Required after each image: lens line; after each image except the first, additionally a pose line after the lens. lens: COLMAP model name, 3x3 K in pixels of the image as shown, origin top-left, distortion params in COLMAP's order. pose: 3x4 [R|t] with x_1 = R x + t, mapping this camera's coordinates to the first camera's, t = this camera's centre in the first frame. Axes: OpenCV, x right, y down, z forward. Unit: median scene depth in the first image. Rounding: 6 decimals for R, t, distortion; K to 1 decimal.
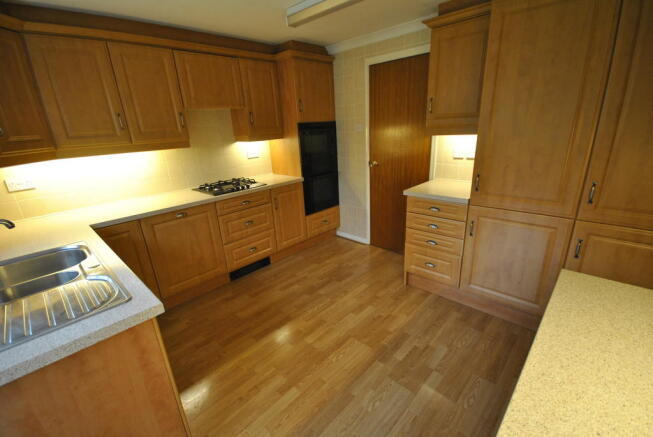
lens RADIAL K [[288.2, 0, 329.7], [0, 288.2, 220.6], [0, 0, 1]] dist [-0.002461, -0.000251]
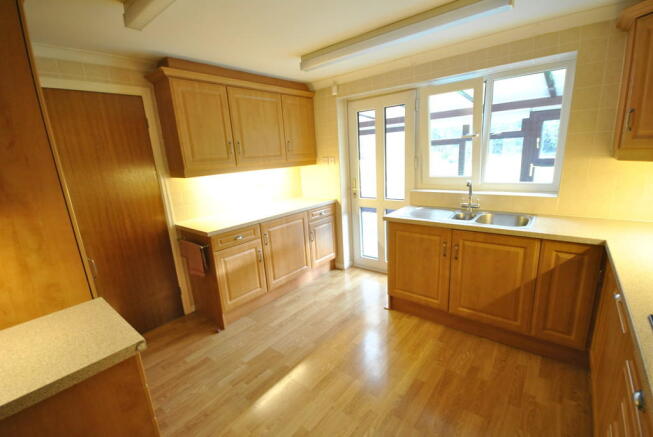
lens RADIAL K [[288.2, 0, 326.5], [0, 288.2, 219.4], [0, 0, 1]] dist [-0.002461, -0.000251]
pose [[-0.990315, 0.128764, -0.051923, 0.007870], [0.082593, 0.846983, 0.525165, -0.466506], [0.111600, 0.515791, -0.849415, 1.378018]]
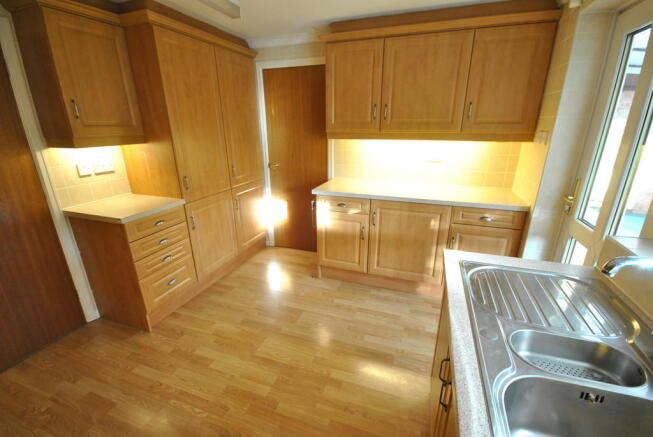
lens RADIAL K [[288.2, 0, 328.3], [0, 288.2, 219.5], [0, 0, 1]] dist [-0.002461, -0.000251]
pose [[-0.413832, -0.234924, 0.879519, -0.685457], [0.312723, 0.870651, 0.379698, -0.235131], [-0.854955, 0.432177, -0.286837, 0.805733]]
